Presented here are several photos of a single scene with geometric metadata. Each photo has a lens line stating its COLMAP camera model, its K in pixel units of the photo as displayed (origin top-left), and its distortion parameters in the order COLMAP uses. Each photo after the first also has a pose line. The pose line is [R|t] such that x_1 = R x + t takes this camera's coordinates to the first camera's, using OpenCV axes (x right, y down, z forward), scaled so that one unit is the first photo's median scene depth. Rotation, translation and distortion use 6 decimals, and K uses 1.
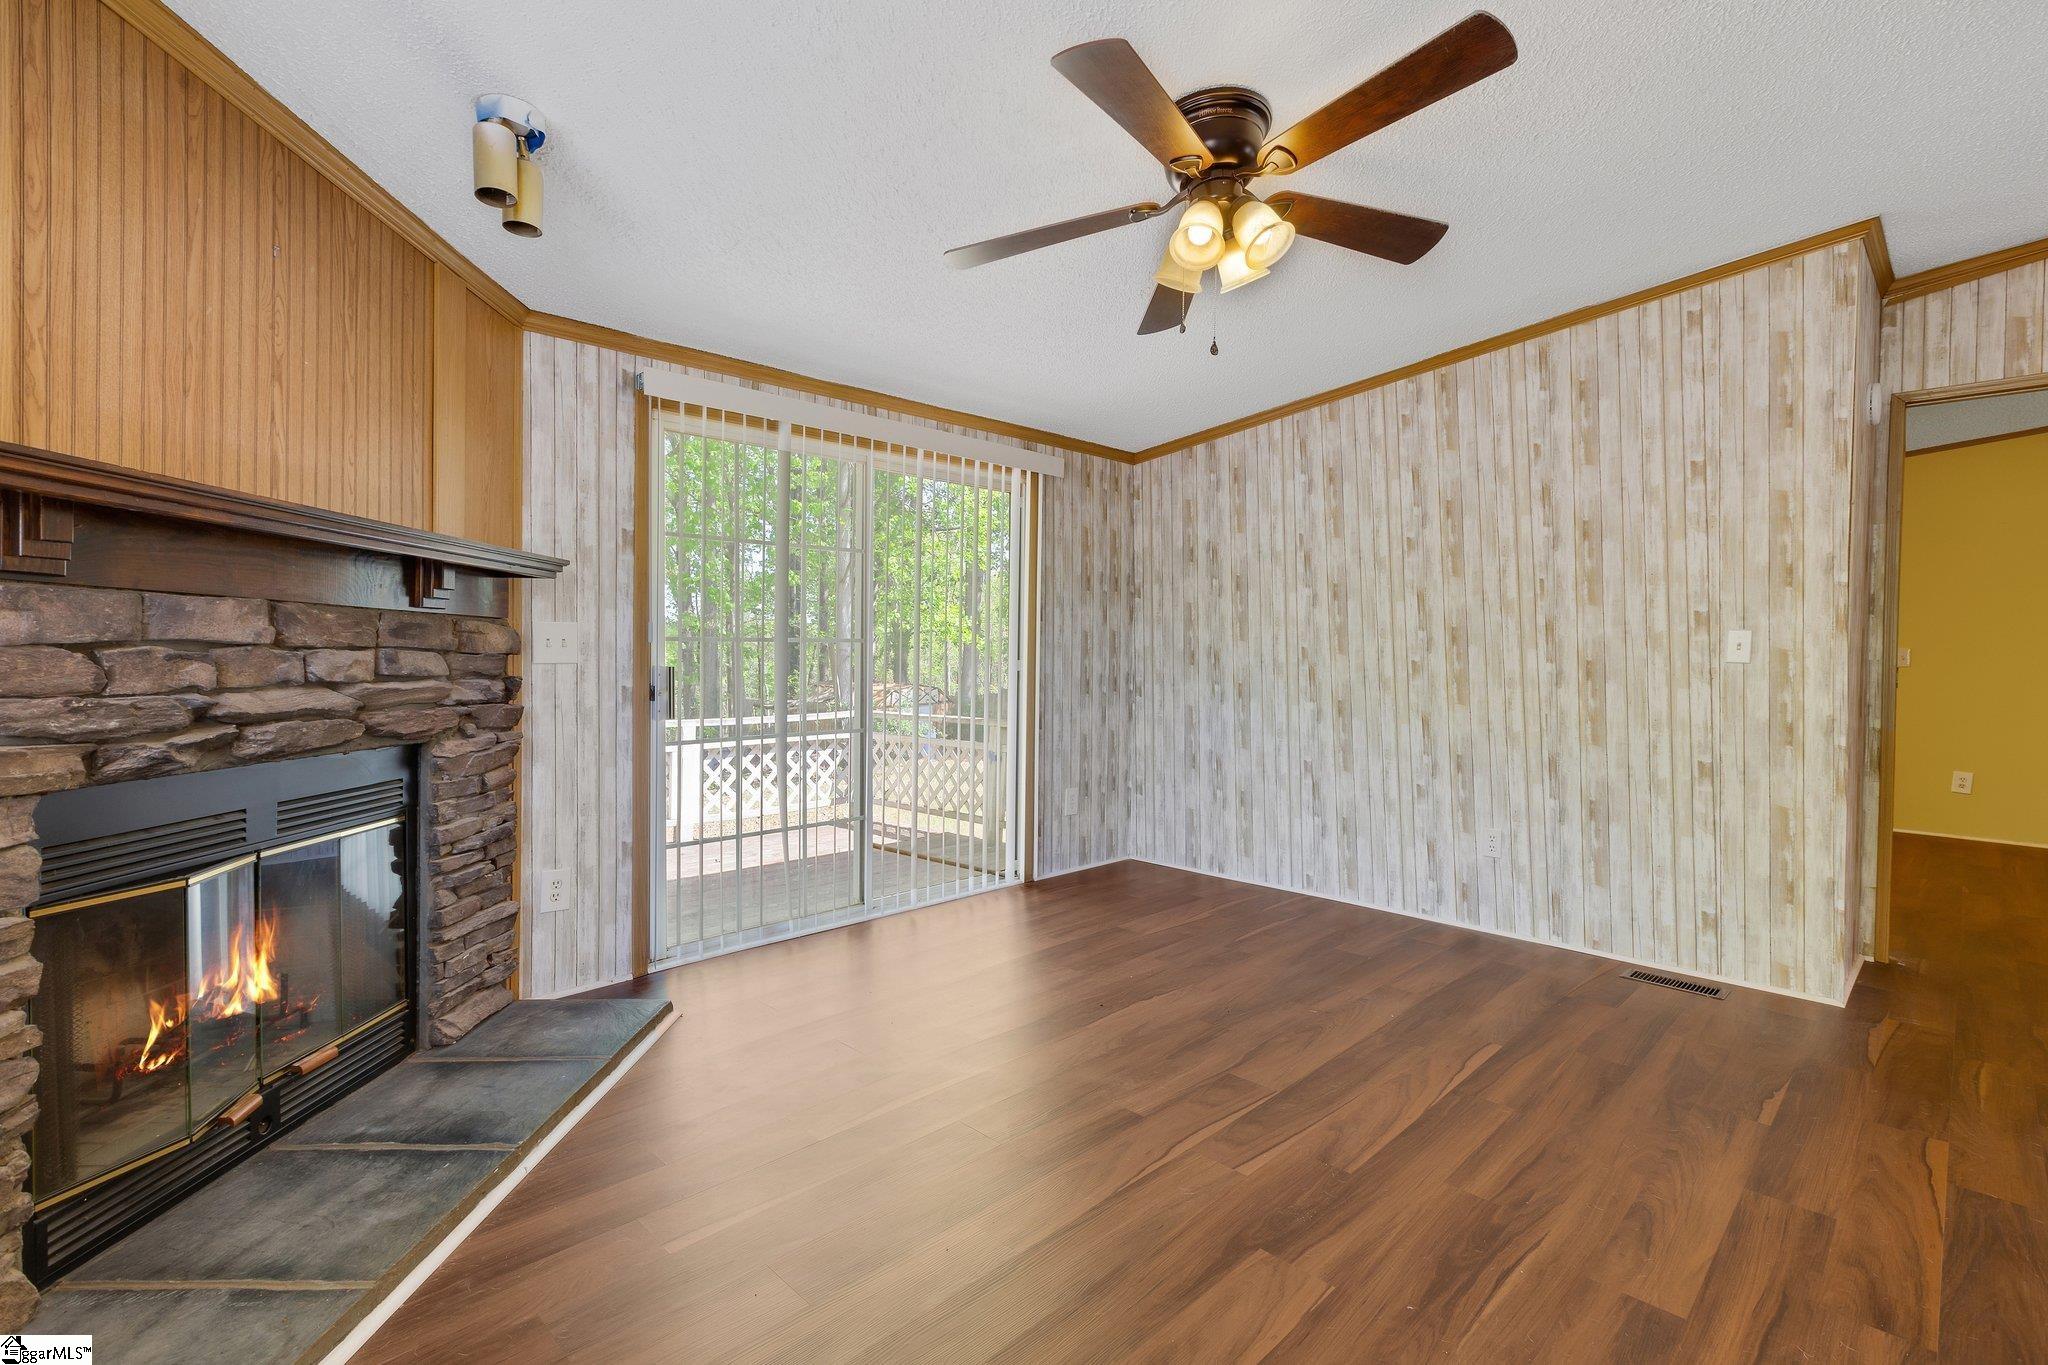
lens RADIAL K [[937.3, 0, 1039.9], [0, 937.3, 678.5], [0, 0, 1]] dist [0.001310, -0.000708]
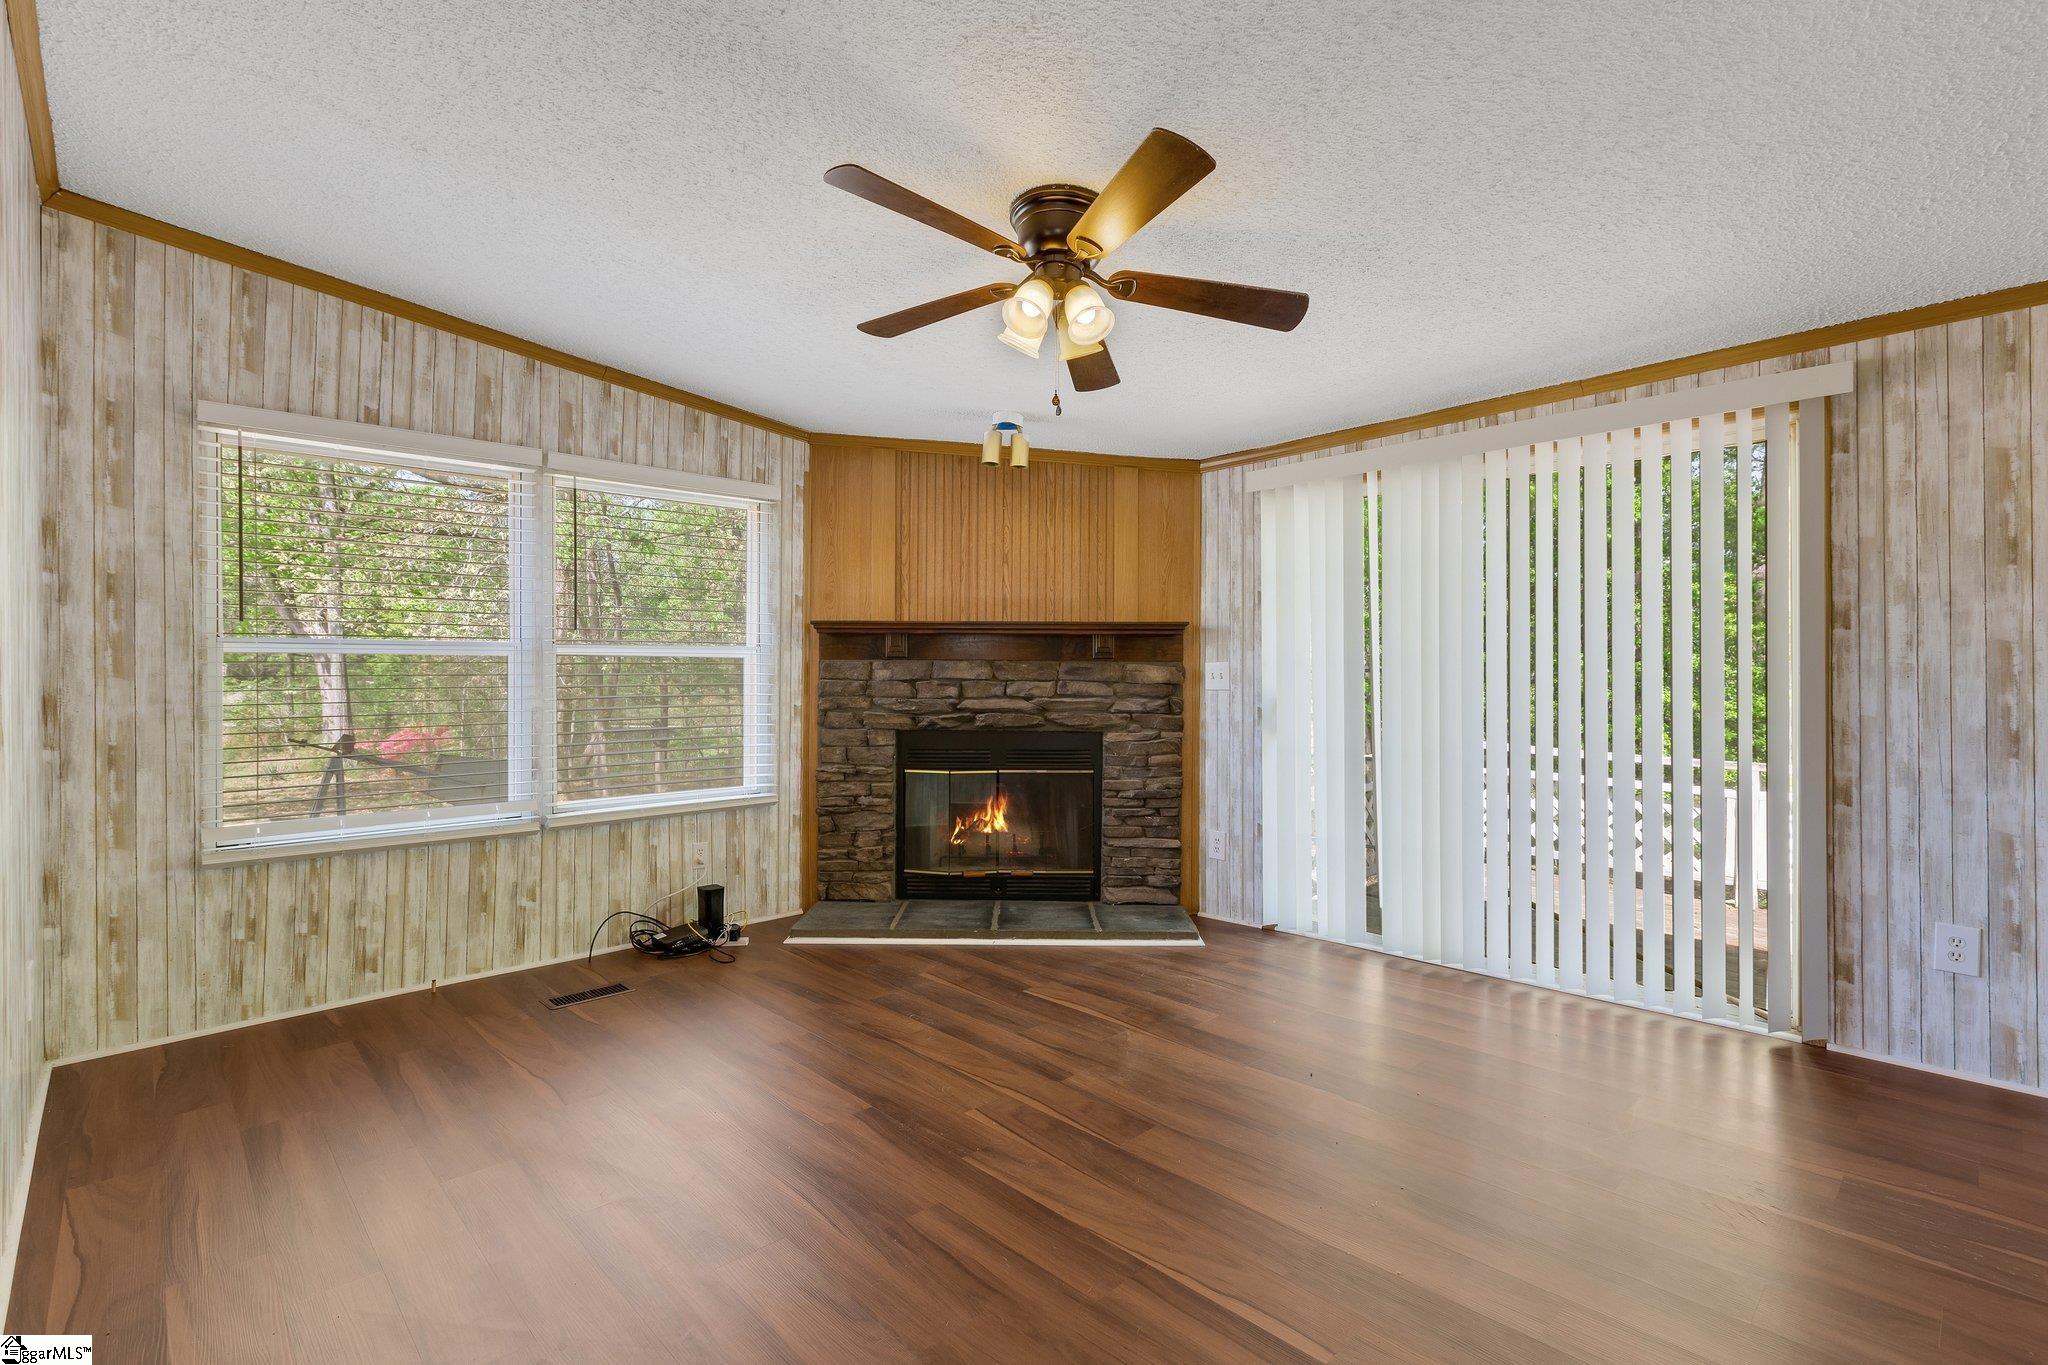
lens RADIAL K [[937.3, 0, 1016.7], [0, 937.3, 673.9], [0, 0, 1]] dist [0.001310, -0.000708]
pose [[-0.032486, -0.009302, -0.999429, 1.372299], [-0.026358, 0.999617, -0.008447, -0.028927], [0.999125, 0.026069, -0.032719, 1.041894]]
